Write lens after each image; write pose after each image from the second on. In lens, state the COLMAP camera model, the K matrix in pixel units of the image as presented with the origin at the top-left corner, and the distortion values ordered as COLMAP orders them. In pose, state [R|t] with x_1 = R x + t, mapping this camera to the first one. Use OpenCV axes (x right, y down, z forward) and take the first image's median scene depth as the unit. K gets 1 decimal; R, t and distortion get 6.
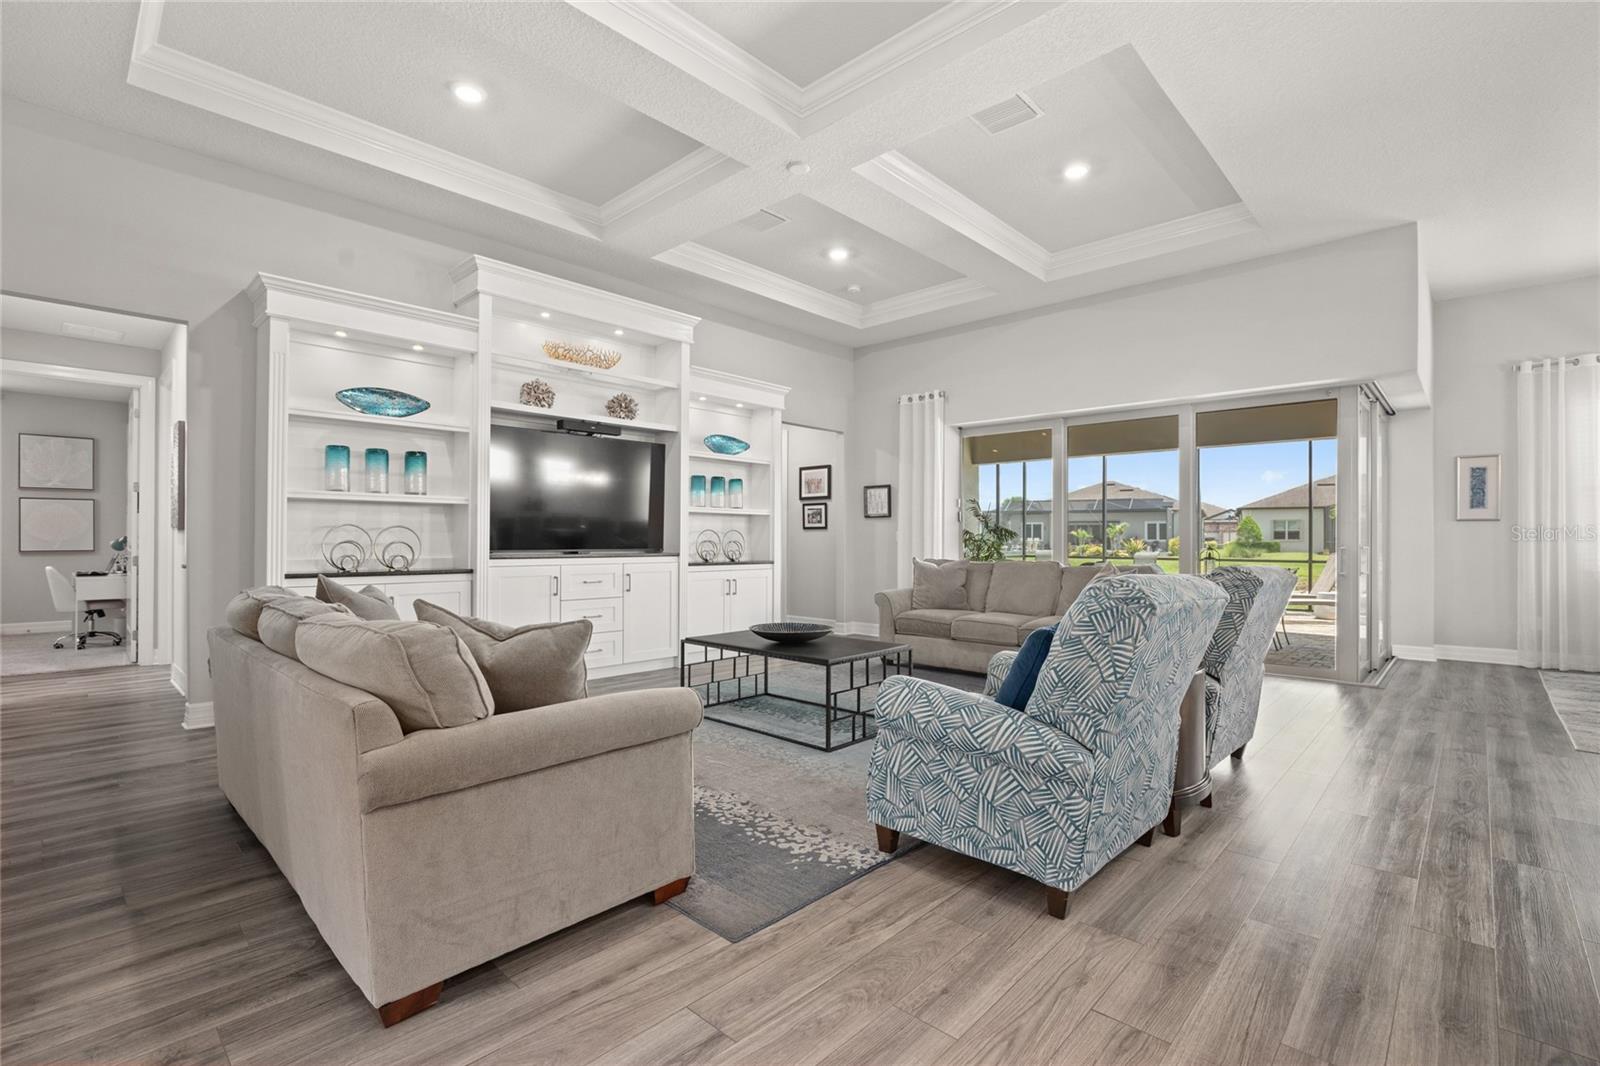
lens RADIAL K [[724.9, 0, 805.4], [0, 724.9, 537.9], [0, 0, 1]] dist [-0.012095, 0.000691]
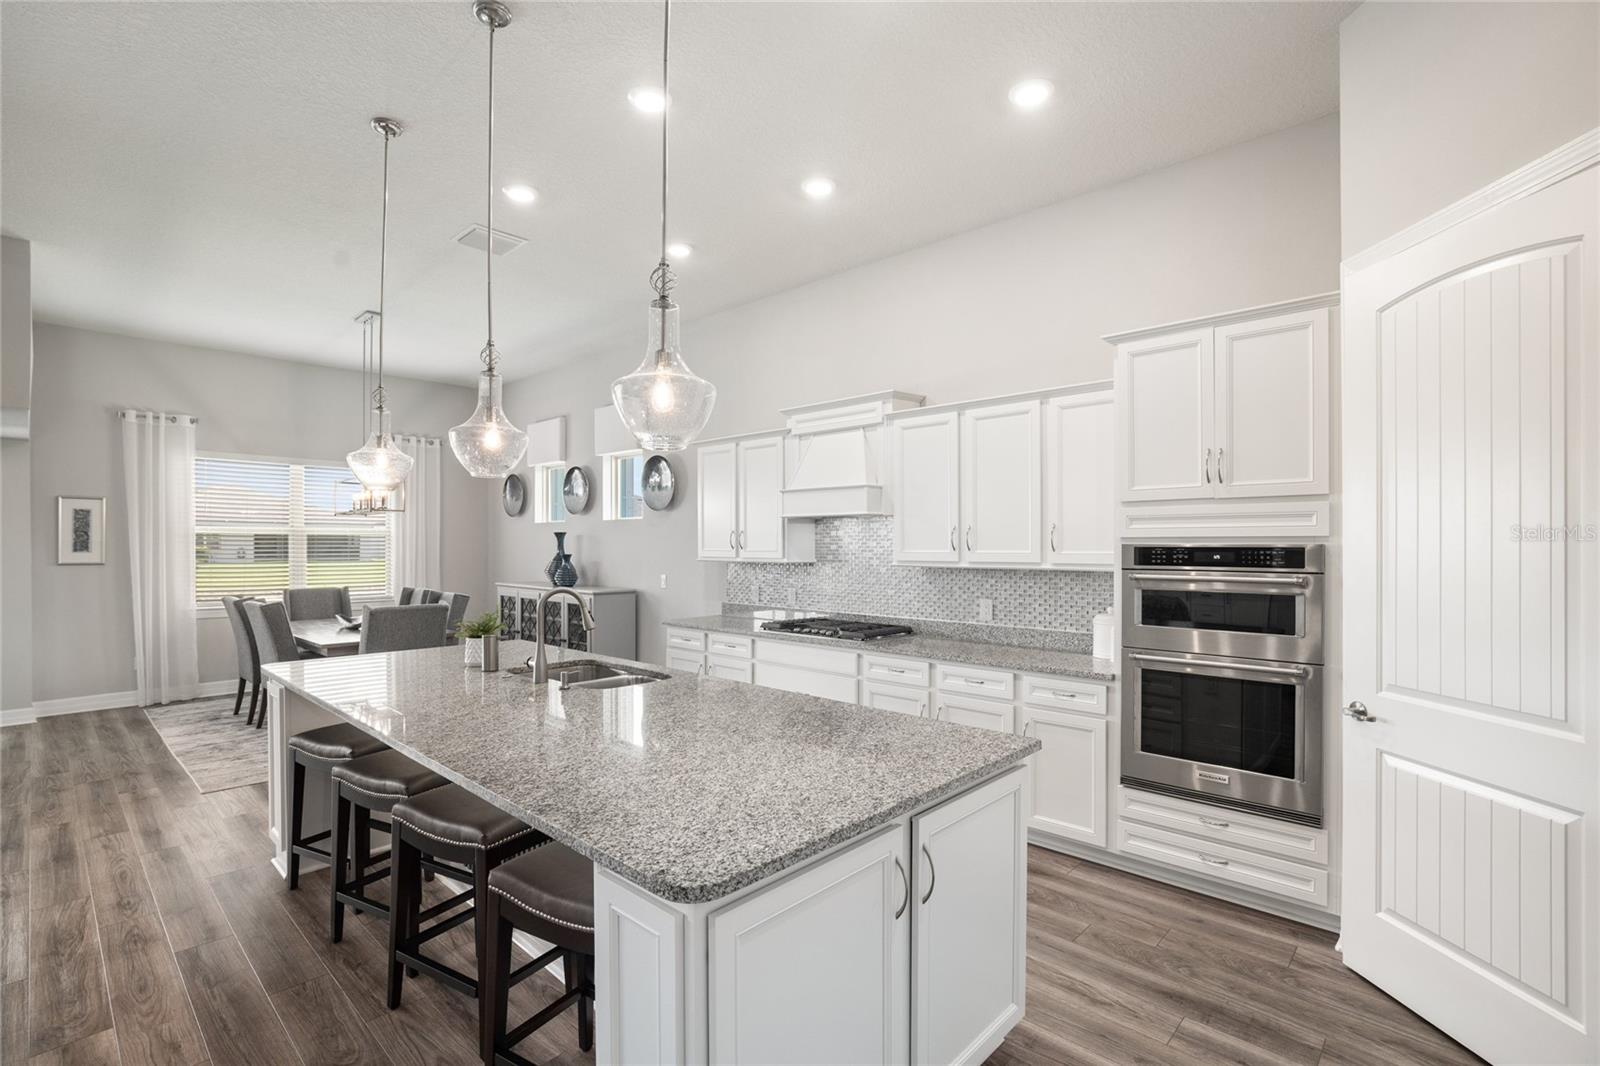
lens RADIAL K [[732.8, 0, 802.5], [0, 732.8, 545.0], [0, 0, 1]] dist [-0.017783, 0.000721]
pose [[-0.001974, -0.004592, 0.999988, -0.027774], [-0.000803, 0.999989, 0.004591, -0.056798], [-0.999998, -0.000794, -0.001978, 0.039109]]
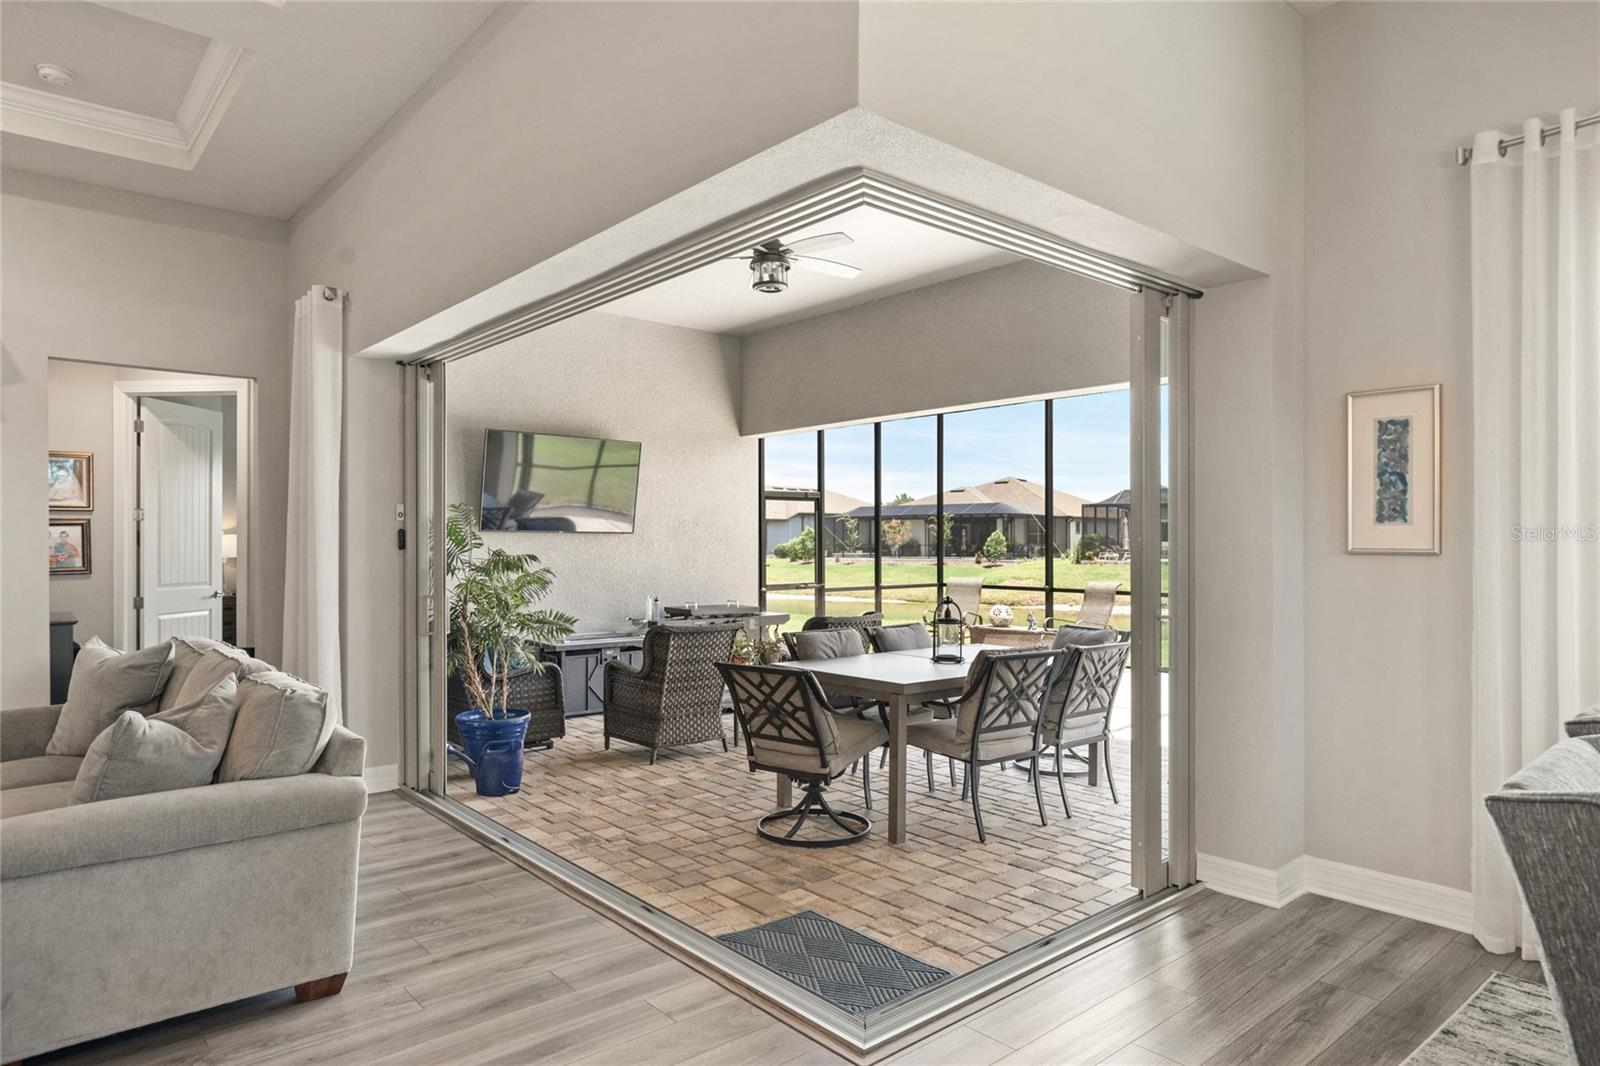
lens RADIAL K [[955.7, 0, 800.4], [0, 955.7, 539.8], [0, 0, 1]] dist [0.002732, -0.000601]
pose [[0.994802, -0.003756, -0.101758, 0.680246], [0.003752, 0.999993, -0.000226, -0.033744], [0.101758, -0.000157, 0.994809, 0.450817]]
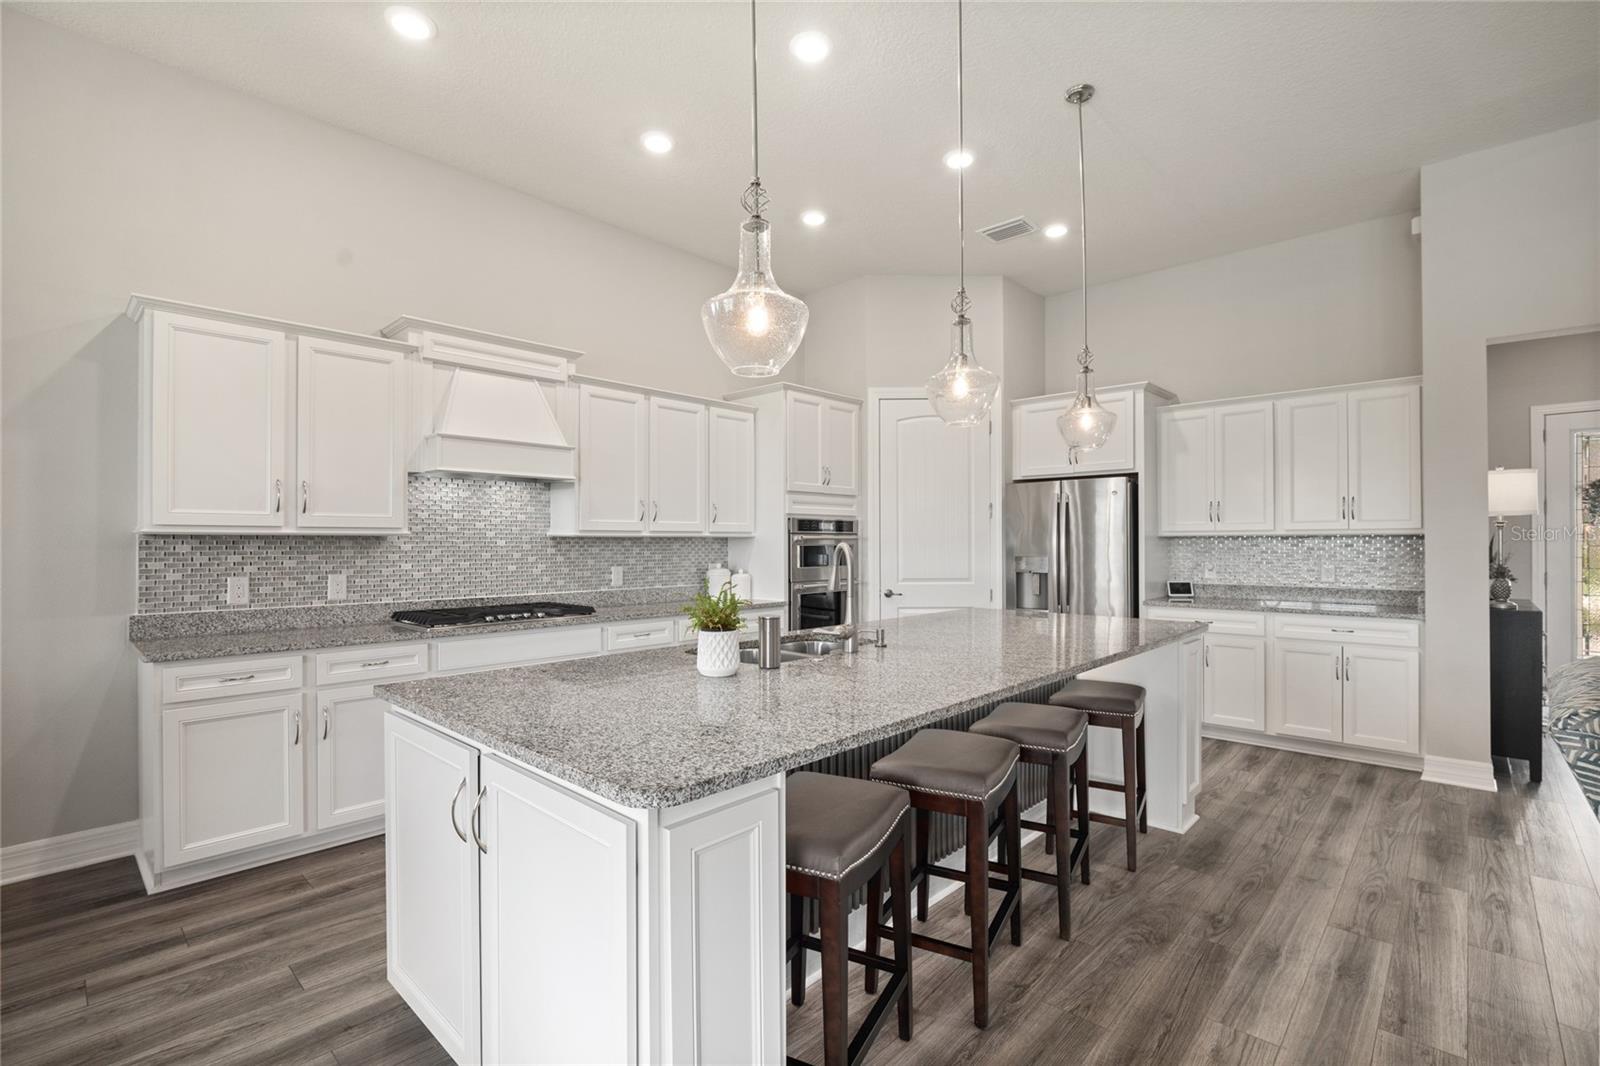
lens RADIAL K [[727.5, 0, 802.2], [0, 727.5, 542.7], [0, 0, 1]] dist [-0.021819, 0.005828]
pose [[-0.999978, -0.000719, -0.006650, 0.459142], [-0.000710, 0.999999, -0.001434, -0.027349], [0.006651, -0.001429, -0.999977, 0.599867]]
